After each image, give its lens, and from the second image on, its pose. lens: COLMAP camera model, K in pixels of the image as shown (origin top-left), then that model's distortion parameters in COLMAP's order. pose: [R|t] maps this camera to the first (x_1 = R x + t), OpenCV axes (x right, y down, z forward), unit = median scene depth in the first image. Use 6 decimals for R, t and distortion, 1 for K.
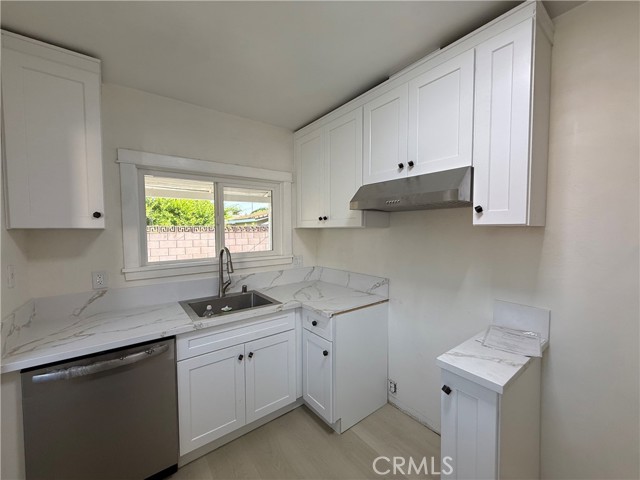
lens RADIAL K [[256.7, 0, 320.8], [0, 256.7, 239.5], [0, 0, 1]] dist [-0.001640, 0.000038]
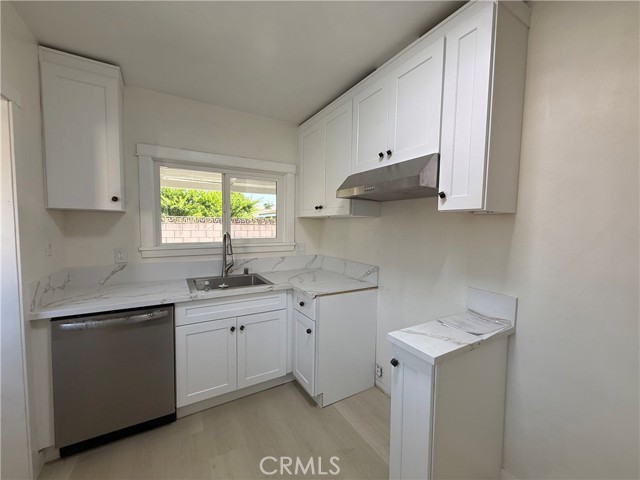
lens RADIAL K [[256.7, 0, 320.8], [0, 256.7, 239.7], [0, 0, 1]] dist [-0.001640, 0.000038]
pose [[0.992439, 0.028397, -0.119409, 0.193065], [-0.026456, 0.999491, 0.017811, 0.040905], [0.119854, -0.014517, 0.992685, -0.059638]]
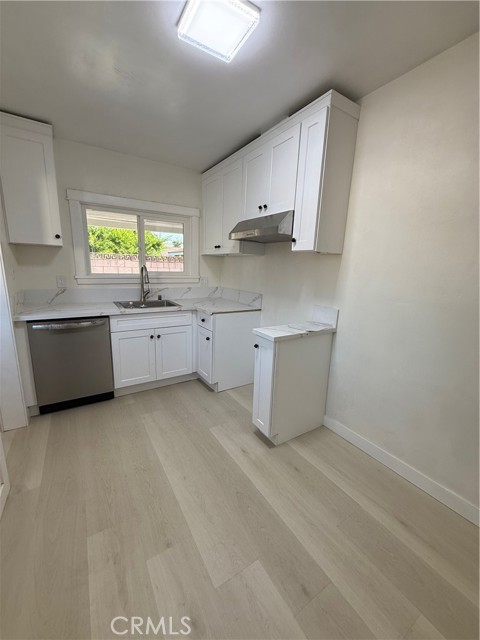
lens RADIAL K [[256.7, 0, 241.2], [0, 256.7, 319.2], [0, 0, 1]] dist [-0.001640, 0.000038]
pose [[0.995532, 0.058046, -0.074472, 0.329880], [-0.045152, 0.985355, 0.164430, 0.081064], [0.082926, -0.160333, 0.983573, -0.449203]]
